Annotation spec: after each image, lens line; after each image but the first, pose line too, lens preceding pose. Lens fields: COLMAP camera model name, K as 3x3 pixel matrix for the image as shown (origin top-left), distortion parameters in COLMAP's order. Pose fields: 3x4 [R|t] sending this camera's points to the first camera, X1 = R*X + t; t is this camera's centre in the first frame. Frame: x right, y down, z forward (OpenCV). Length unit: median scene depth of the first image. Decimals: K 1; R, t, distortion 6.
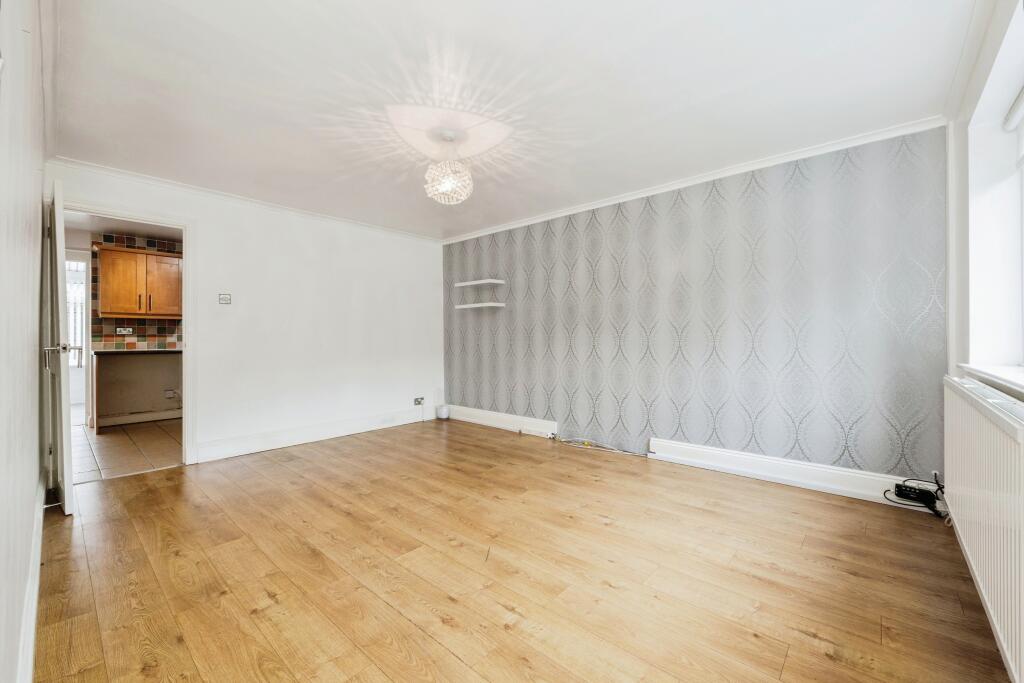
lens RADIAL K [[413.8, 0, 514.1], [0, 413.8, 339.1], [0, 0, 1]] dist [0.001923, 0.000249]
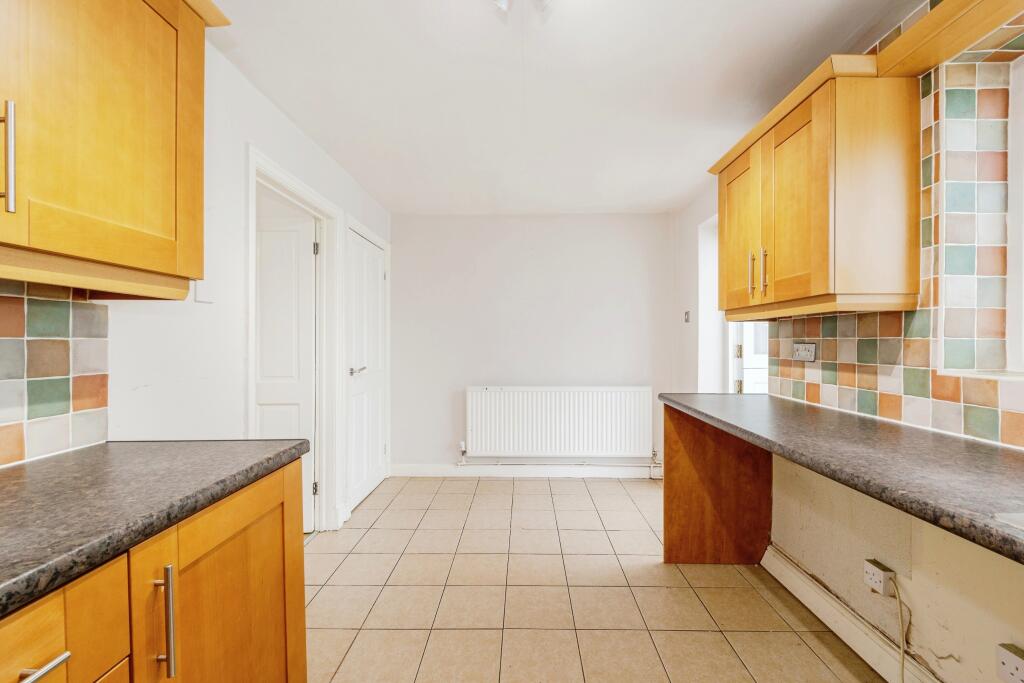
lens RADIAL K [[413.8, 0, 519.6], [0, 413.8, 343.6], [0, 0, 1]] dist [0.001923, 0.000249]
pose [[-0.754019, 0.001956, -0.656850, -0.486447], [-0.005091, 0.999948, 0.008823, -0.028925], [0.656833, 0.009997, -0.753970, 1.105936]]
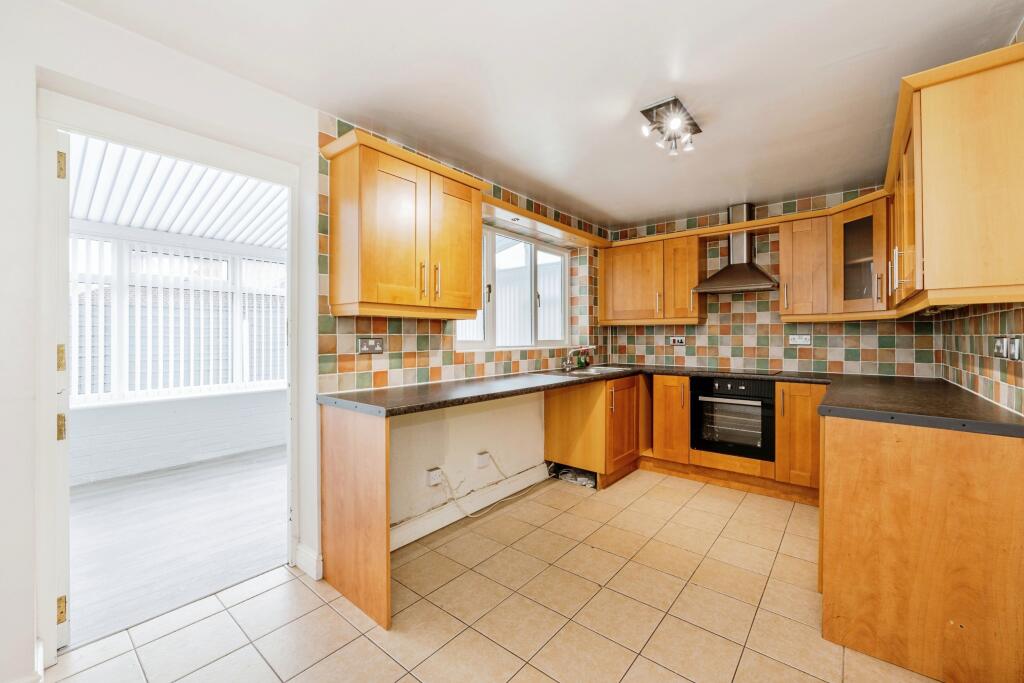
lens RADIAL K [[413.8, 0, 515.9], [0, 413.8, 335.2], [0, 0, 1]] dist [0.001923, 0.000249]
pose [[0.999032, -0.002330, 0.043921, -0.797772], [0.002650, 0.999970, -0.007231, -0.027095], [-0.043903, 0.007341, 0.999009, 0.547238]]
